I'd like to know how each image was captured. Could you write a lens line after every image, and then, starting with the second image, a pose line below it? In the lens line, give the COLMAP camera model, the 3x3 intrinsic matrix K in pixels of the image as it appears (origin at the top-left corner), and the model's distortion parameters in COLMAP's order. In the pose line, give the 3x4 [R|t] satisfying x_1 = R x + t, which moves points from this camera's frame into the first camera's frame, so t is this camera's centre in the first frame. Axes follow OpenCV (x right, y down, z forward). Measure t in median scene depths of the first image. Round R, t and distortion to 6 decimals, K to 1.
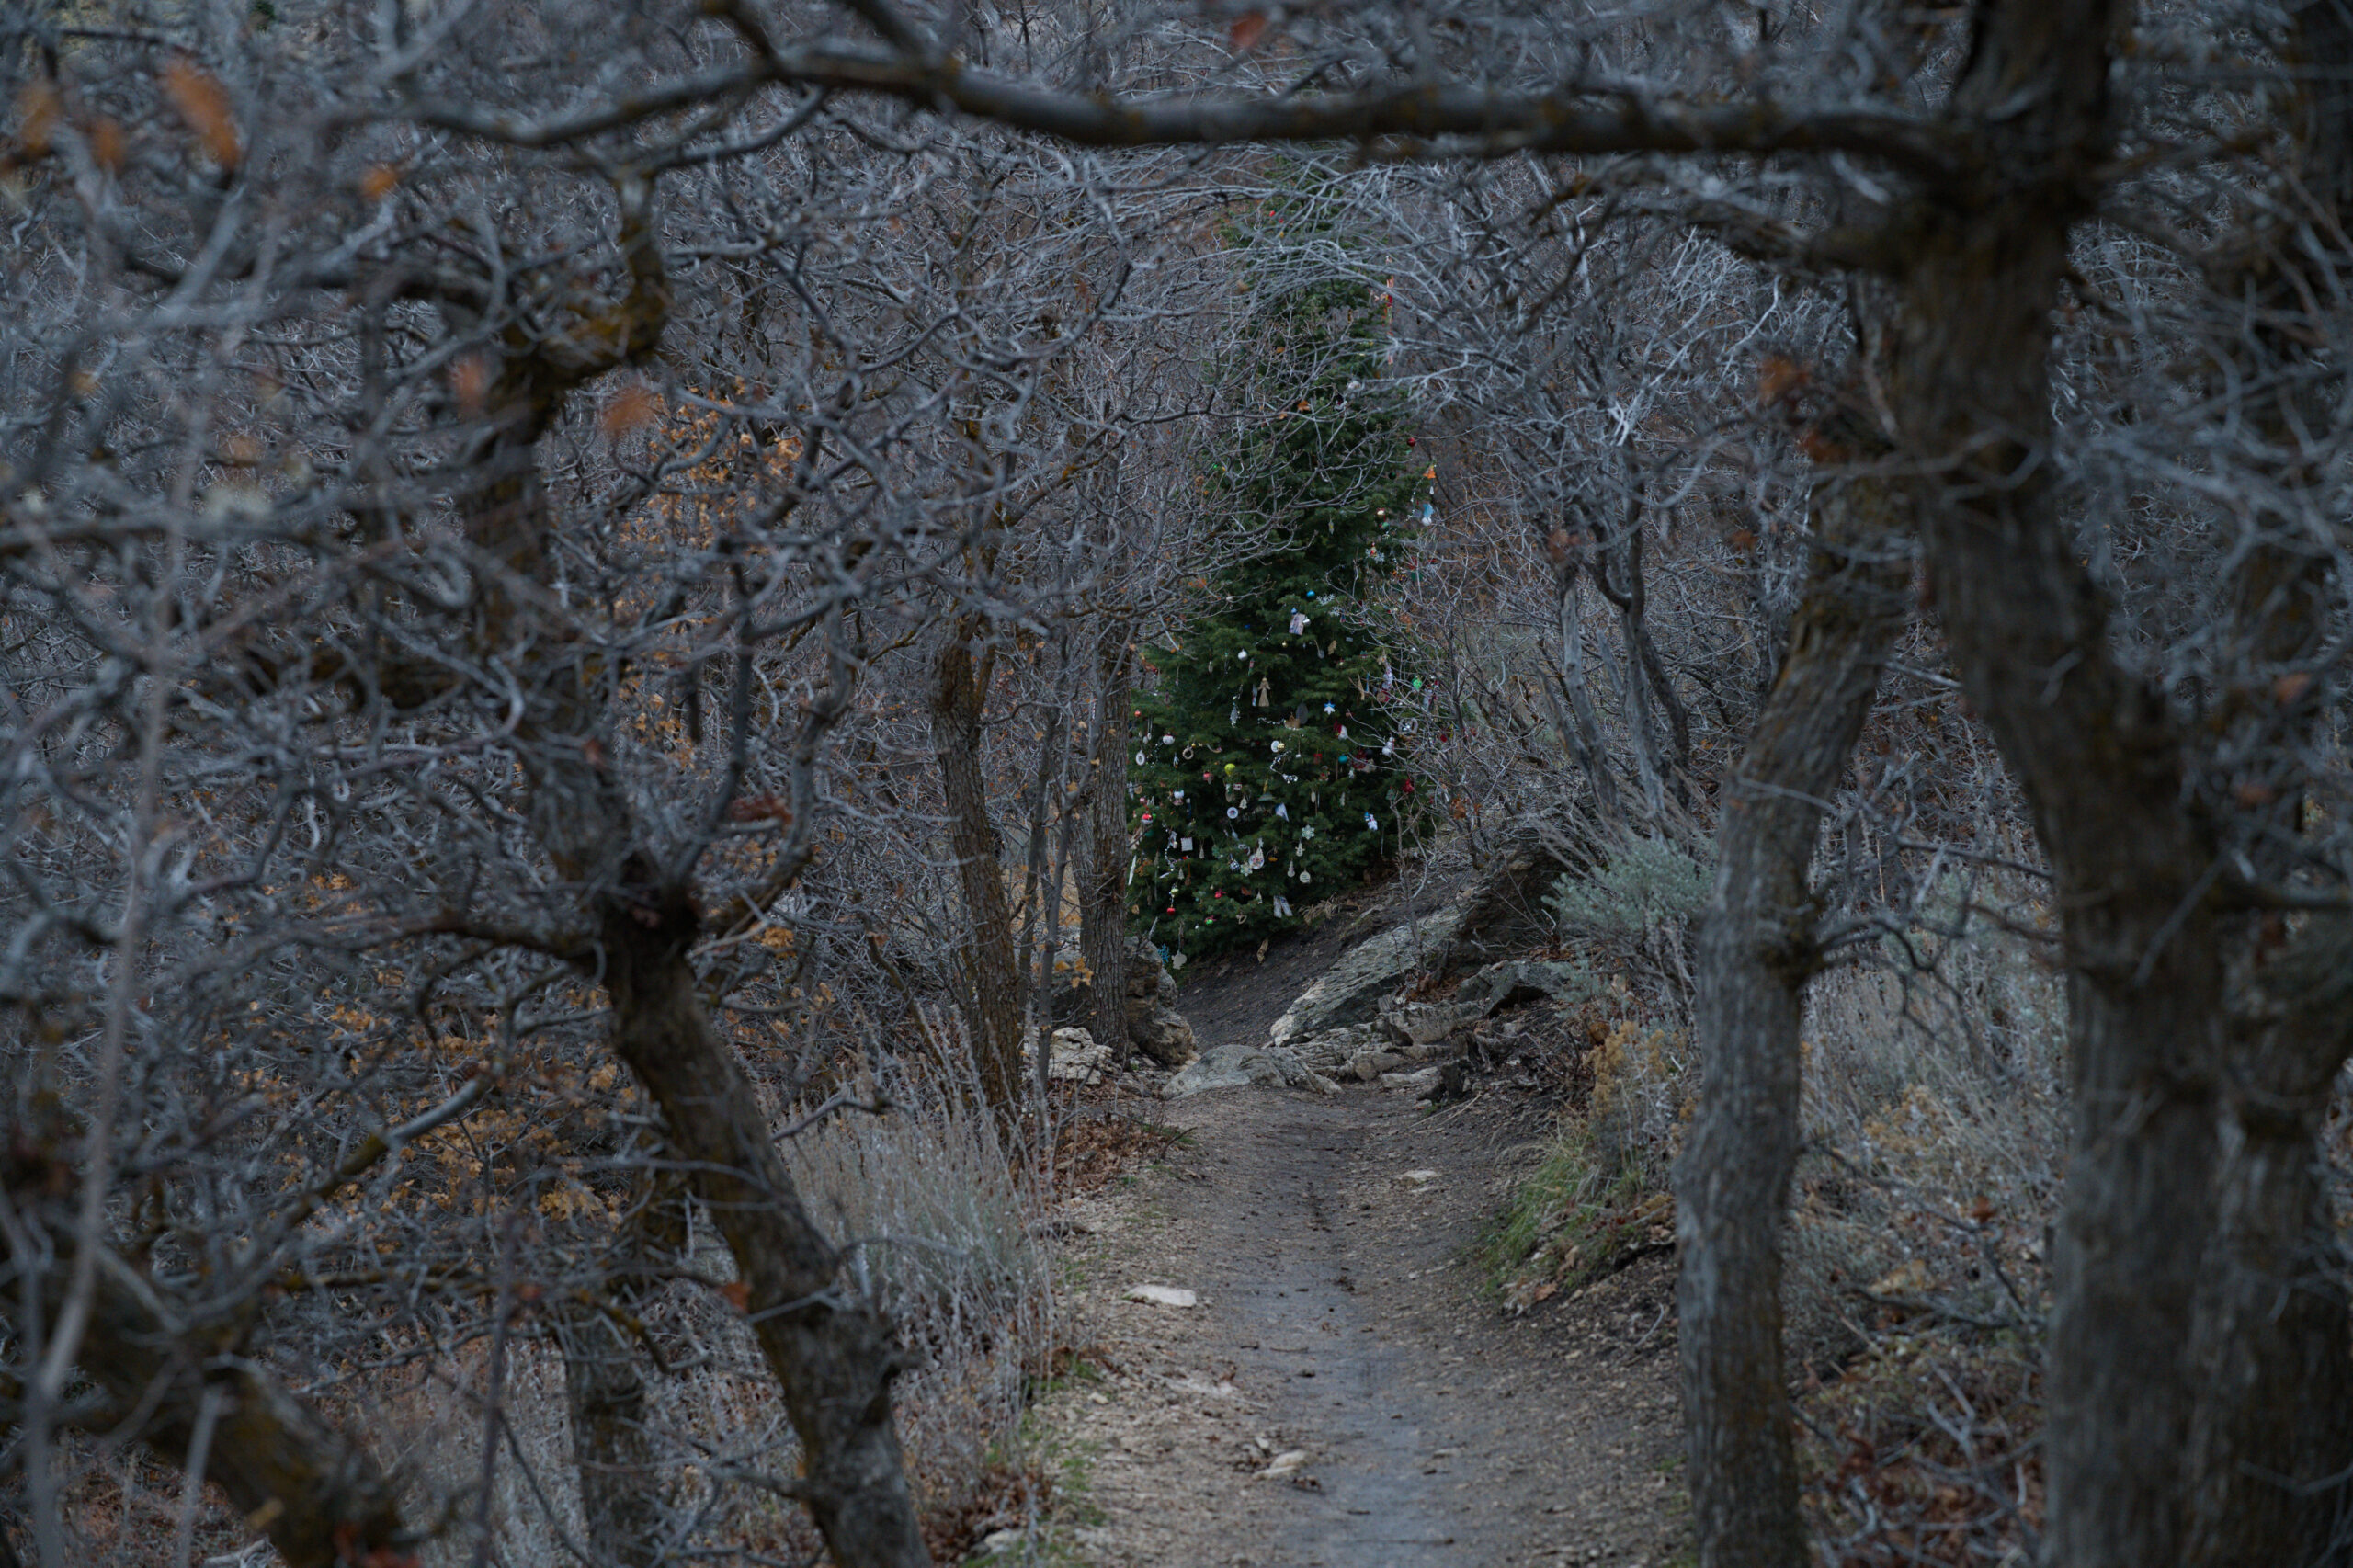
lens RADIAL K [[5695.8, 0, 1176.7], [0, 5695.8, 785.8], [0, 0, 1]] dist [0.133916, 0.000000]
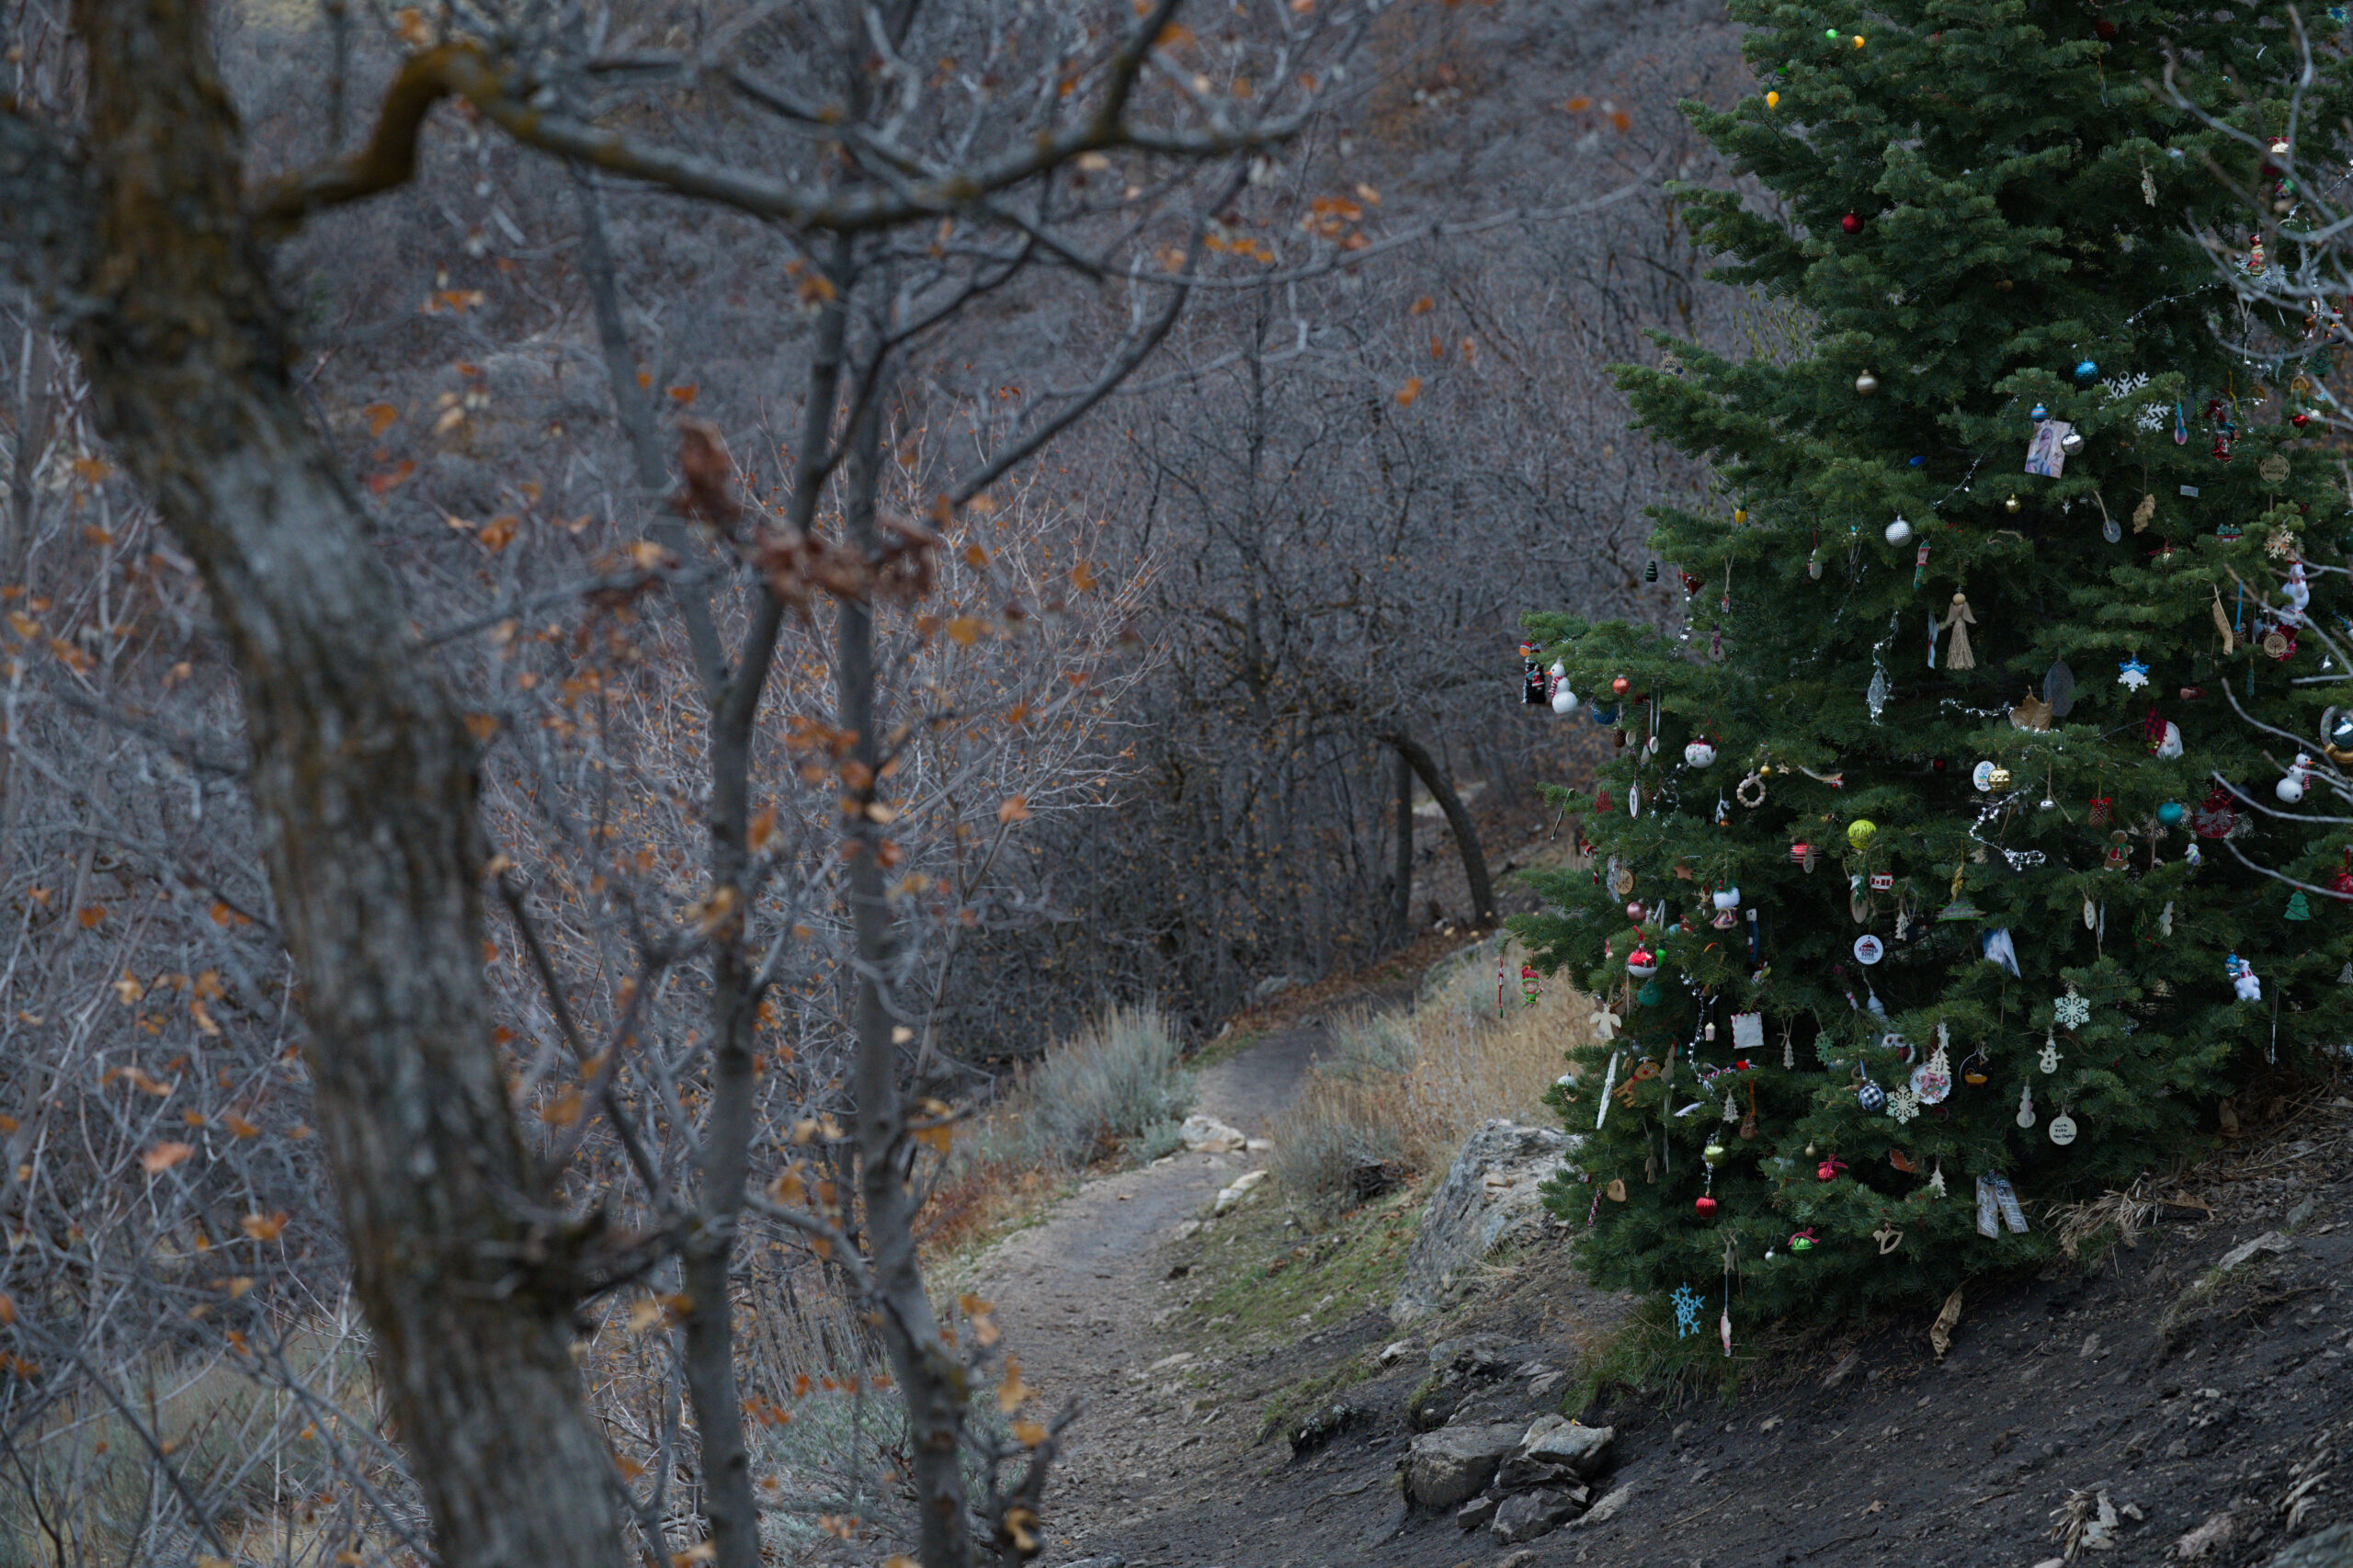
lens RADIAL K [[5695.8, 0, 1170.7], [0, 5695.8, 778.5], [0, 0, 1]] dist [0.133916, 0.000000]
pose [[0.991288, 0.009577, -0.131363, 0.013566], [-0.008613, 0.999932, 0.007905, -0.009250], [0.131430, -0.006705, 0.991303, 0.620407]]
